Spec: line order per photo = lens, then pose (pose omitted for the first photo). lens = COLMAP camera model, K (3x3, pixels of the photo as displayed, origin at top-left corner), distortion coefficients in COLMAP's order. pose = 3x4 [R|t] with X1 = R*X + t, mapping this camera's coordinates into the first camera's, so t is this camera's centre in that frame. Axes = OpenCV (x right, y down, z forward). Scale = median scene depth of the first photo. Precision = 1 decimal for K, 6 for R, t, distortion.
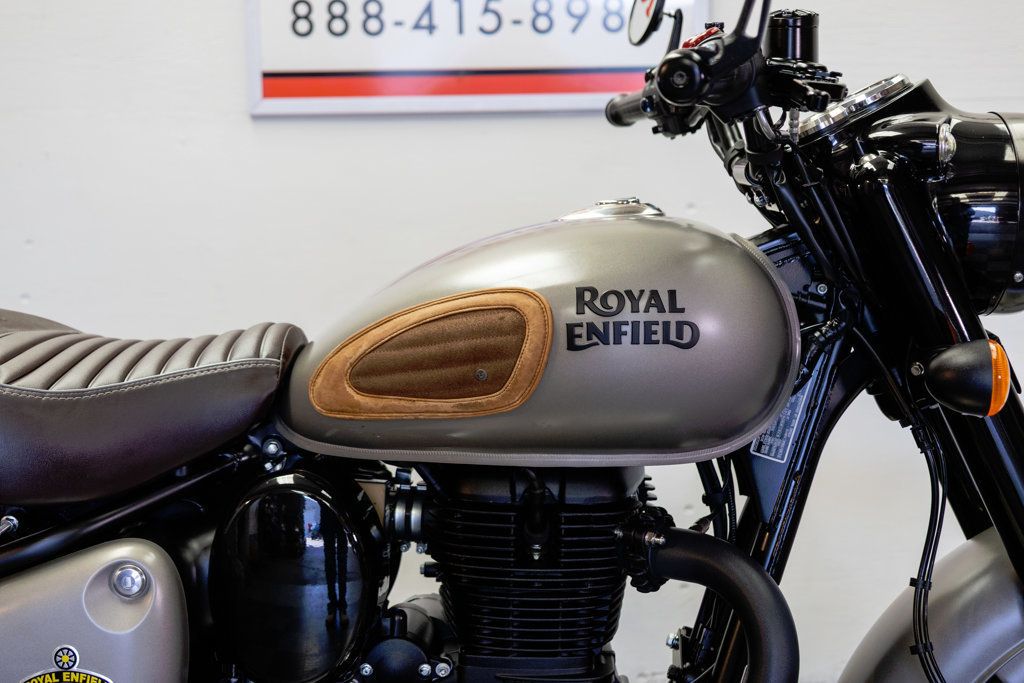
lens RADIAL K [[1256.4, 0, 524.0], [0, 1256.4, 387.9], [0, 0, 1]] dist [0.030710, 0.000000]
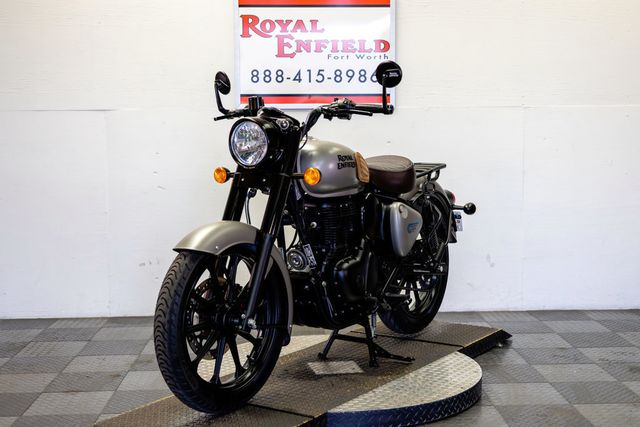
lens RADIAL K [[785.3, 0, 306.6], [0, 785.3, 248.5], [0, 0, 1]] dist [0.030710, 0.000000]
pose [[0.998806, 0.000865, 0.048843, -0.145600], [-0.000502, 0.999972, -0.007460, 0.113867], [-0.048848, 0.007427, 0.998779, -0.798206]]
